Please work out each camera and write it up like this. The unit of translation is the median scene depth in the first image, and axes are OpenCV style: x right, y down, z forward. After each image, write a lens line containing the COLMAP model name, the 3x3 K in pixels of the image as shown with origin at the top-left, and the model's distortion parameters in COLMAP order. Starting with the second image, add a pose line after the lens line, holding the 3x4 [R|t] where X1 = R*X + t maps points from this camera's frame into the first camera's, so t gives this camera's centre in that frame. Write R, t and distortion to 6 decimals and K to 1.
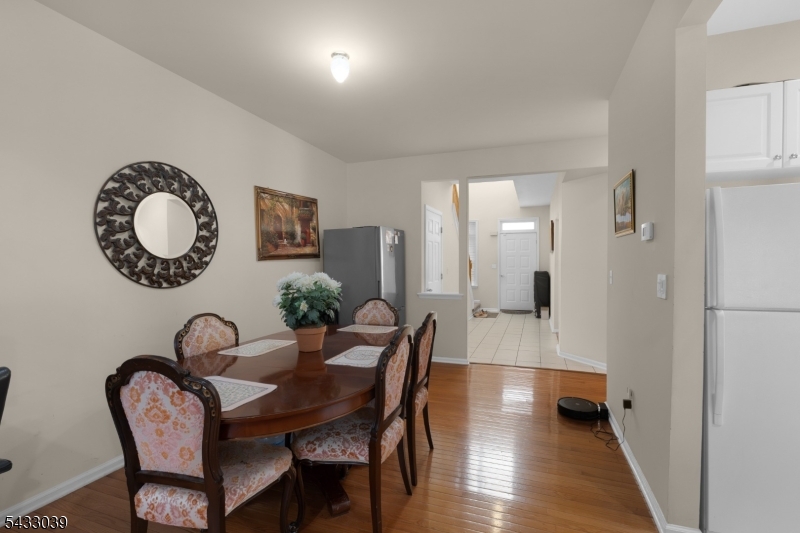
lens RADIAL K [[371.5, 0, 388.6], [0, 371.5, 264.8], [0, 0, 1]] dist [-0.000782, -0.000136]
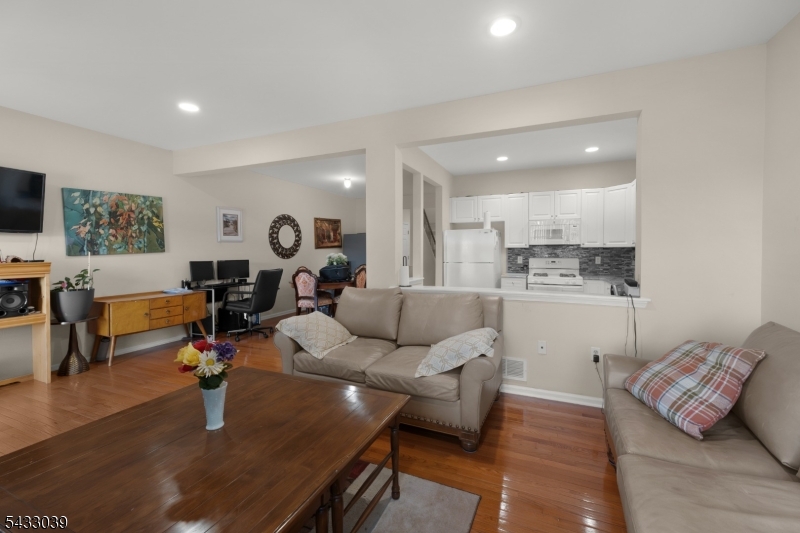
lens RADIAL K [[334.8, 0, 393.5], [0, 334.8, 250.1], [0, 0, 1]] dist [0.000182, -0.000023]
pose [[0.999075, 0.001785, -0.042961, 0.286892], [-0.001998, 0.999986, -0.004921, 0.007296], [0.042952, 0.005003, 0.999065, -1.338649]]
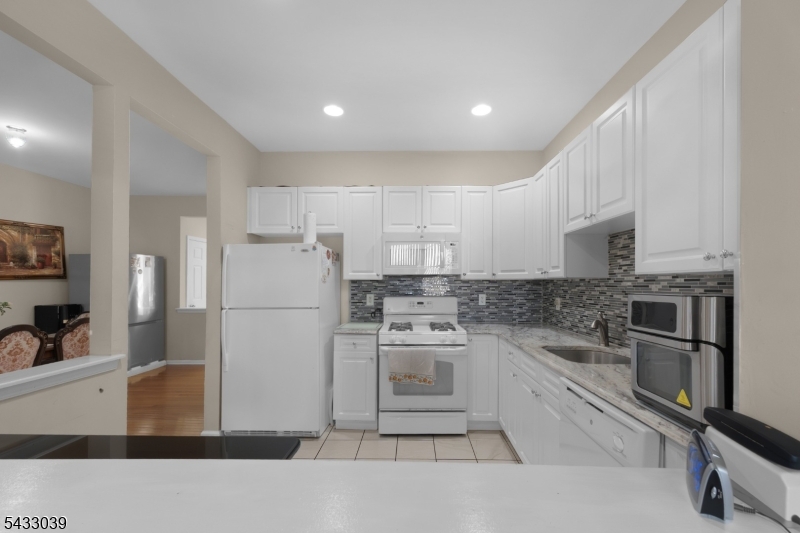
lens RADIAL K [[351.4, 0, 400.3], [0, 351.4, 279.0], [0, 0, 1]] dist [-0.000762, -0.000085]
pose [[0.938204, 0.006600, 0.346021, 0.613446], [-0.000681, 0.999851, -0.017226, 0.000338], [-0.346083, 0.015926, 0.938069, -0.548492]]
